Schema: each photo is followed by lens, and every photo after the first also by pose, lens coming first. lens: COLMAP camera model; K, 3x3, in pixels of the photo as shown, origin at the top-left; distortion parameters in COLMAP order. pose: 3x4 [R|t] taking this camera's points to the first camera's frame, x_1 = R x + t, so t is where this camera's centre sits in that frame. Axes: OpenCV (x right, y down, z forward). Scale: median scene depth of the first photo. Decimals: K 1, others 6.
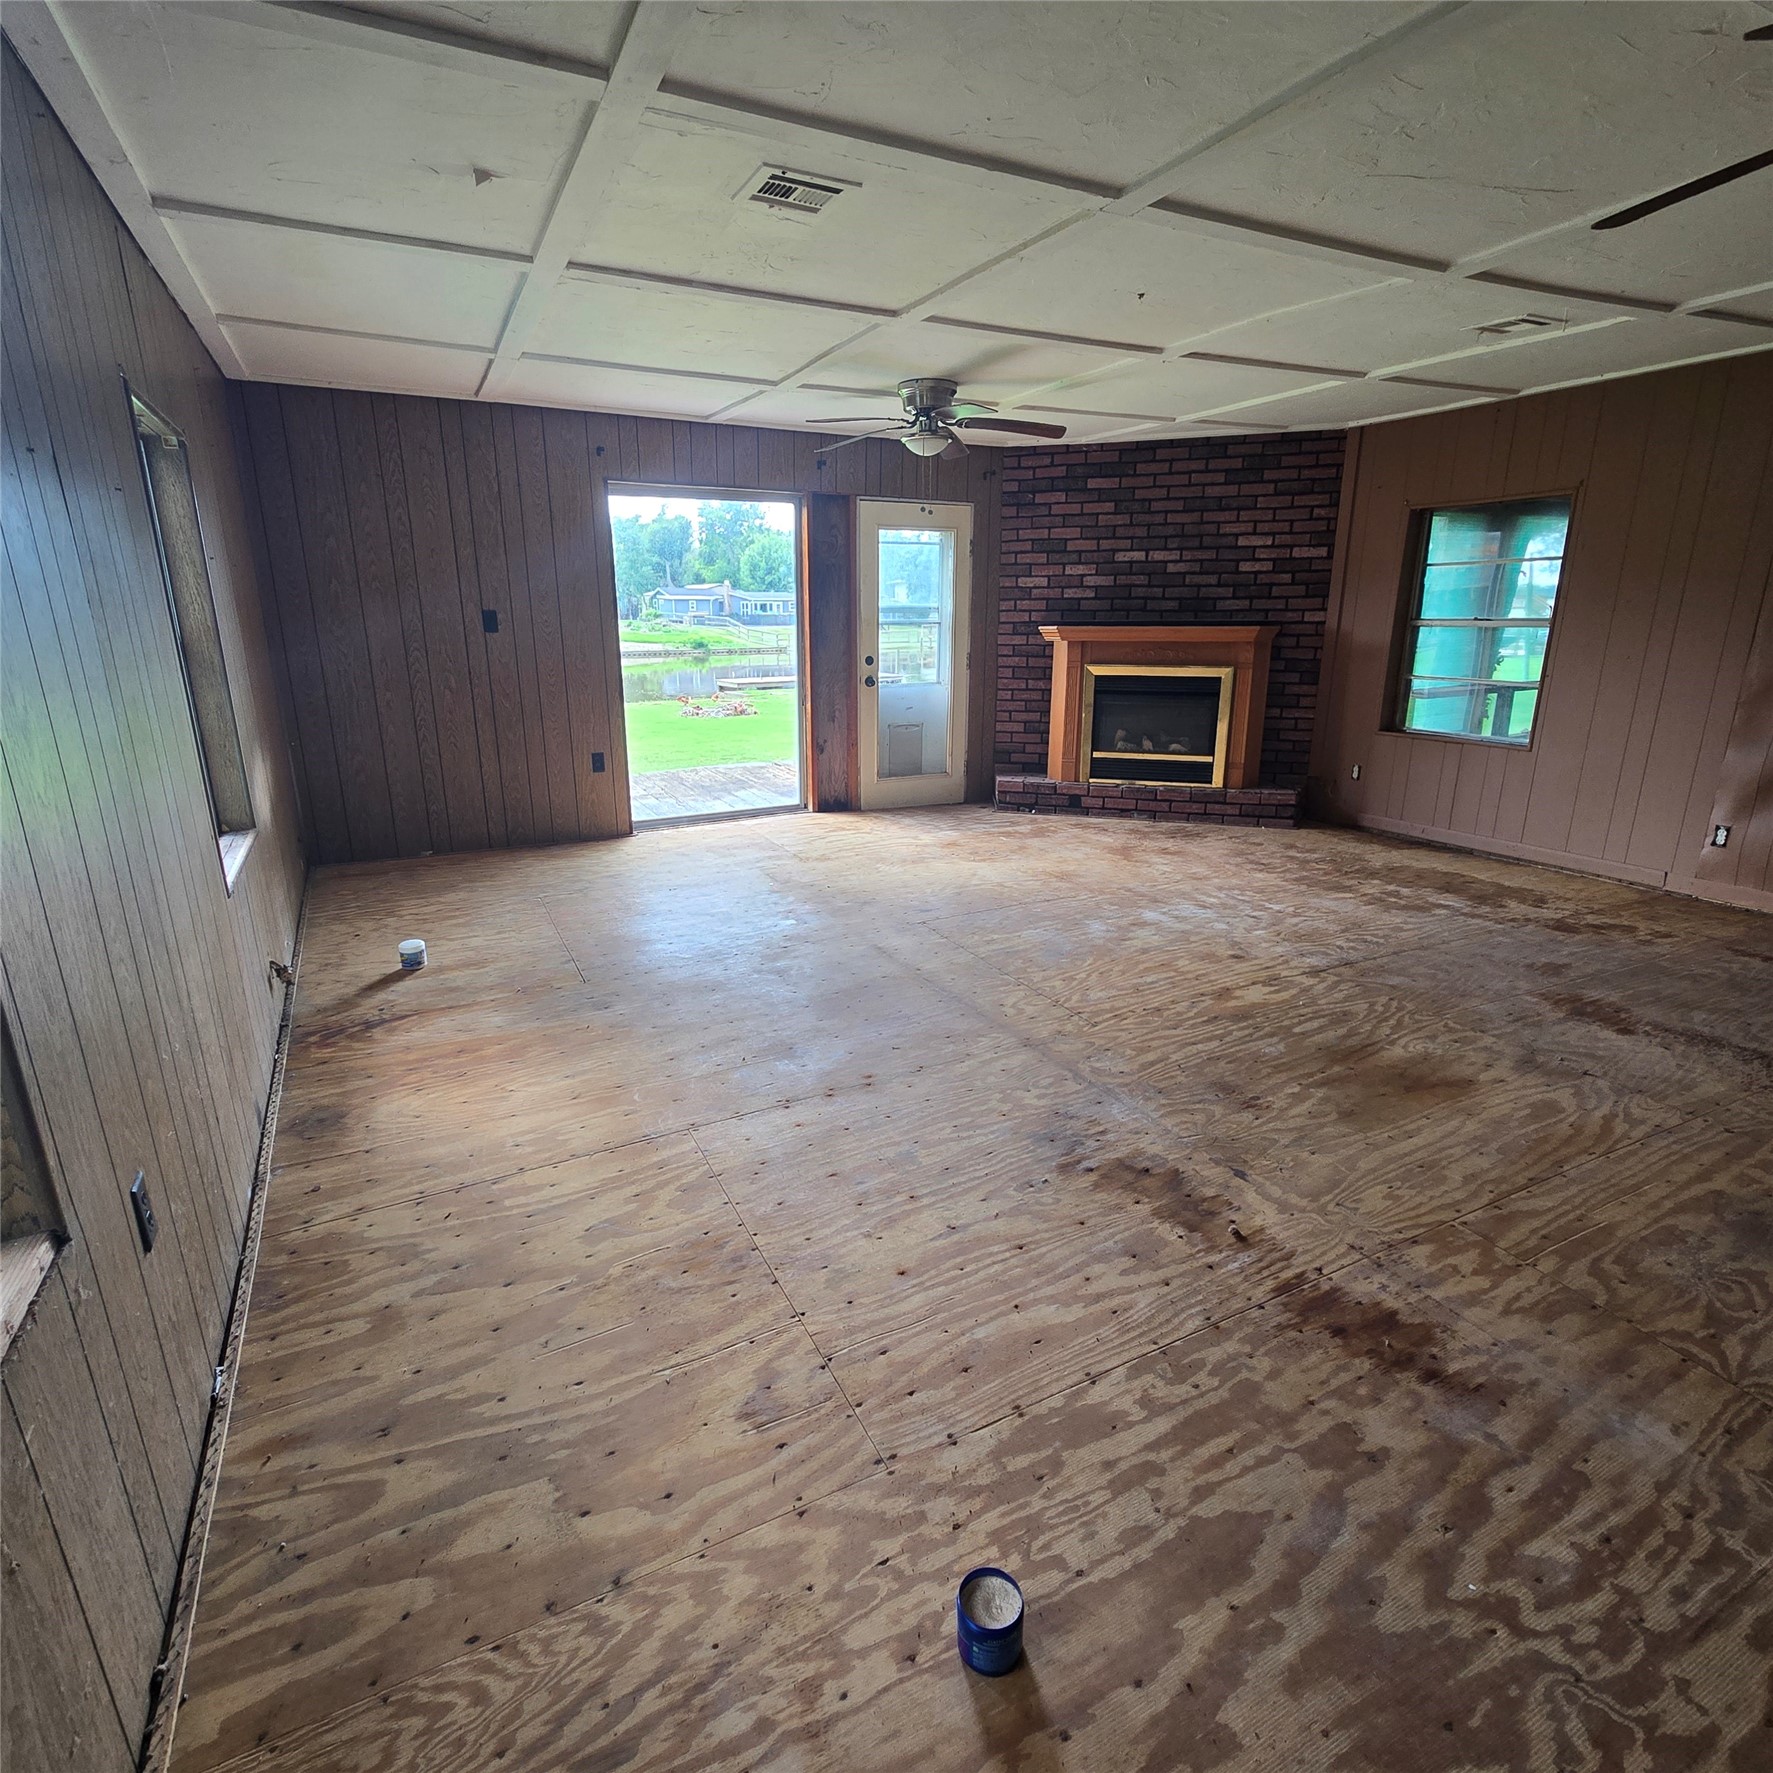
lens RADIAL K [[976.5, 0, 880.5], [0, 976.5, 886.9], [0, 0, 1]] dist [0.000093, 0.002470]
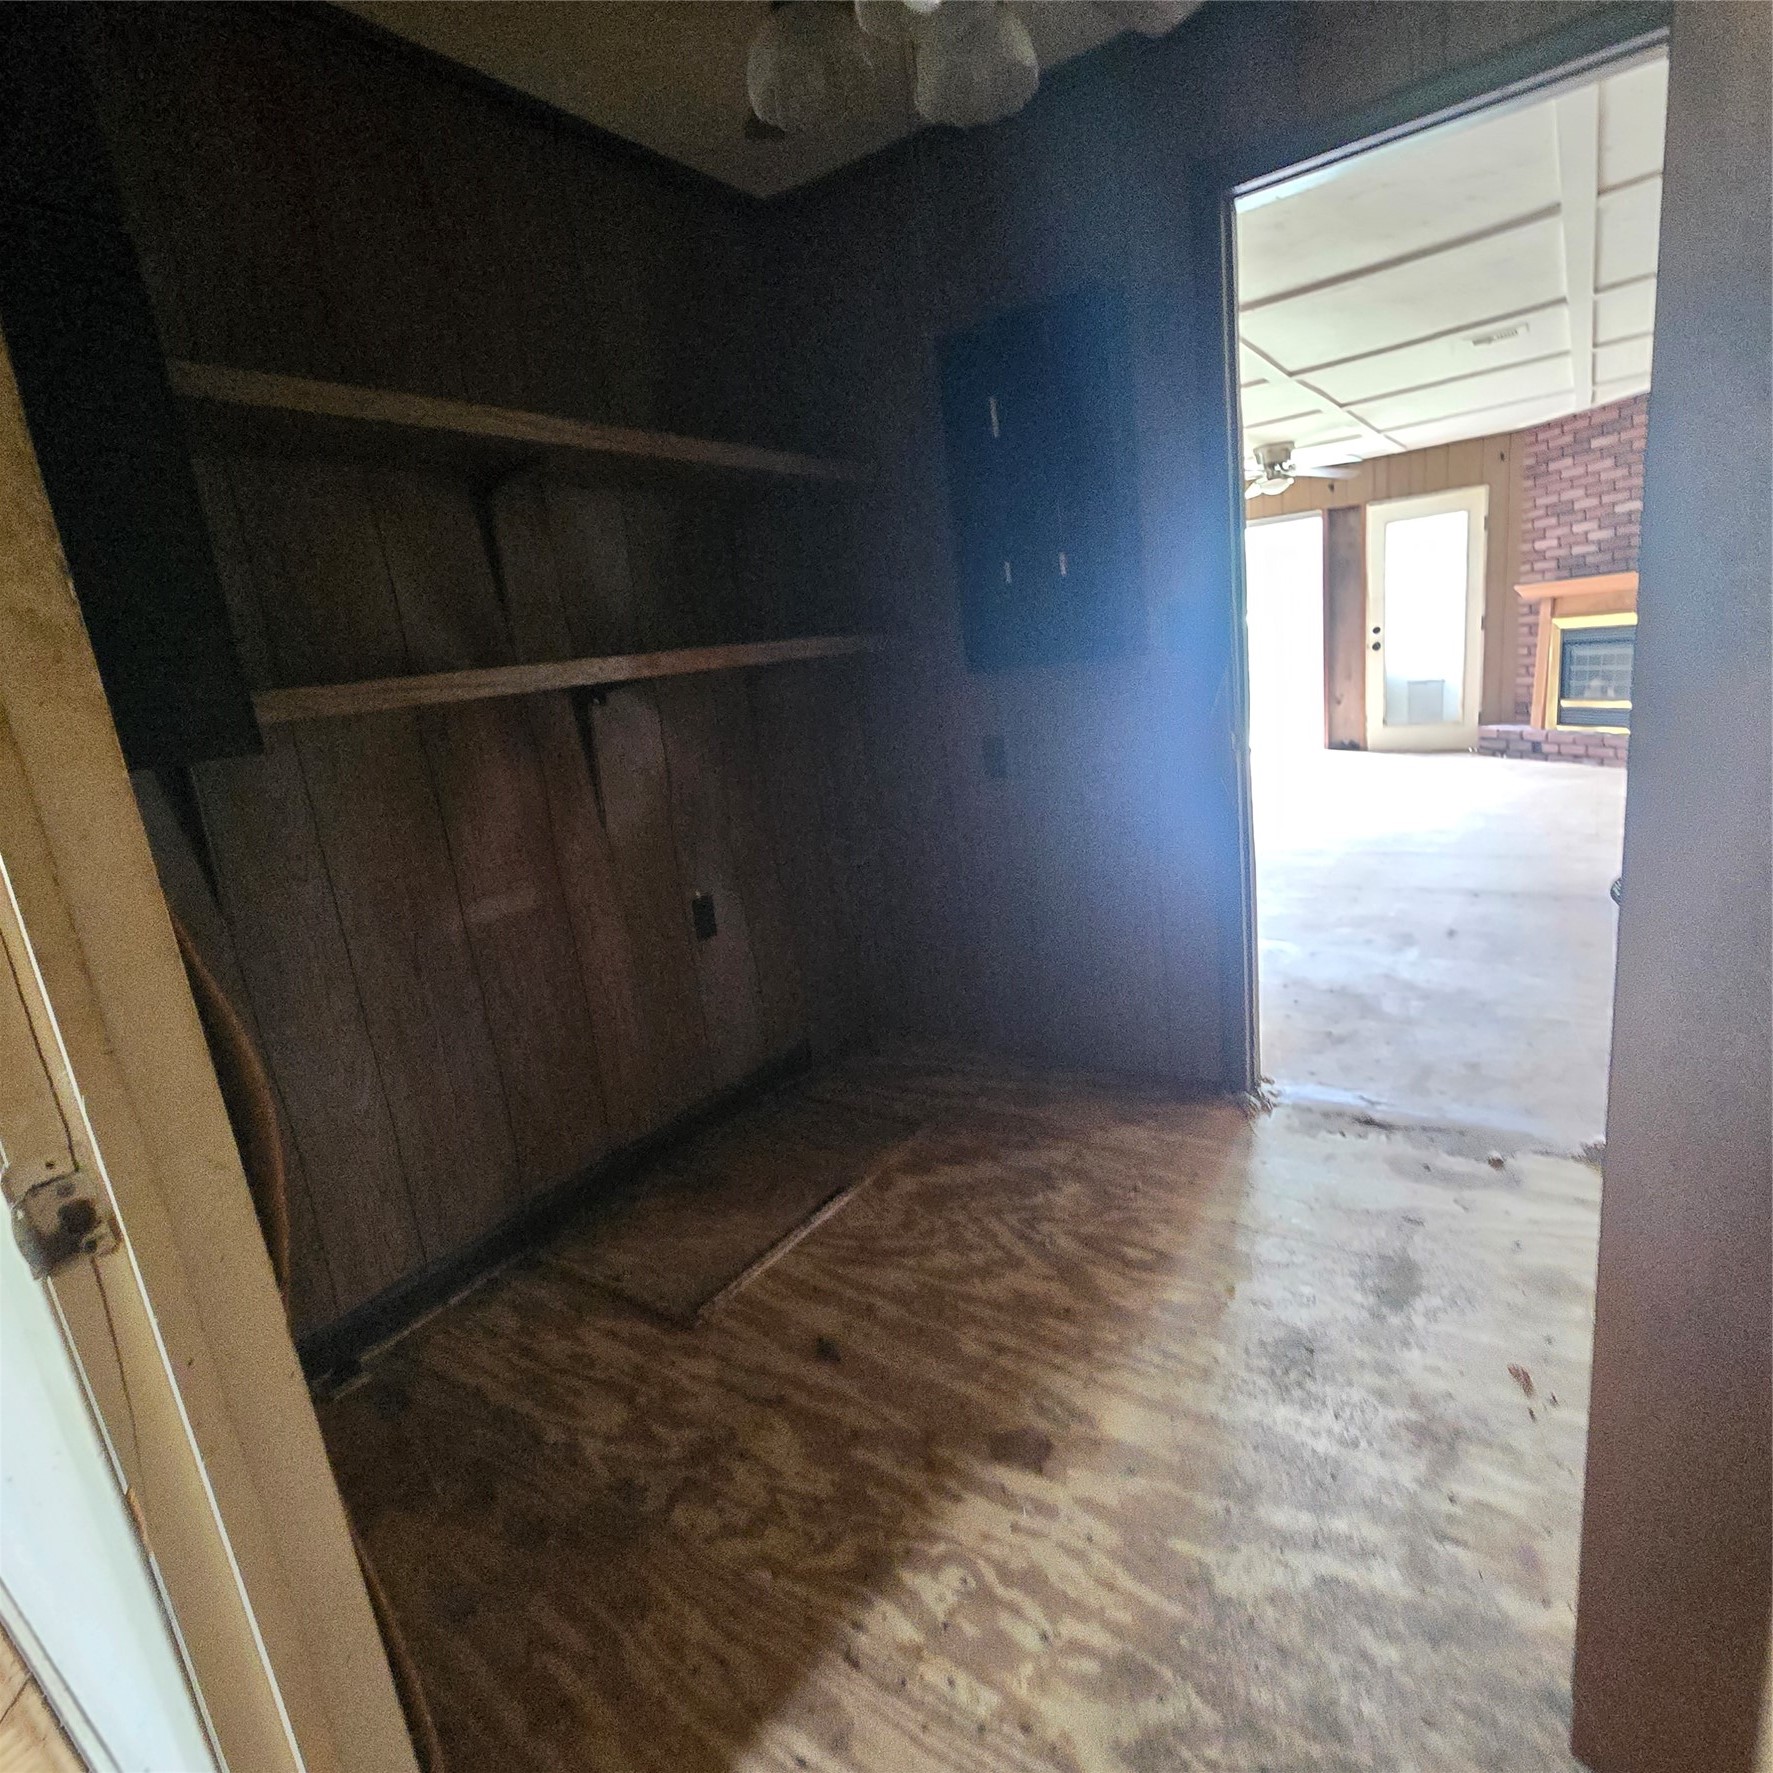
lens RADIAL K [[976.5, 0, 887.4], [0, 976.5, 891.9], [0, 0, 1]] dist [0.000093, 0.002470]
pose [[0.480654, 0.154864, -0.863128, 1.541342], [-0.143112, 0.984939, 0.097024, 0.128228], [0.865154, 0.076889, 0.495577, -0.267070]]
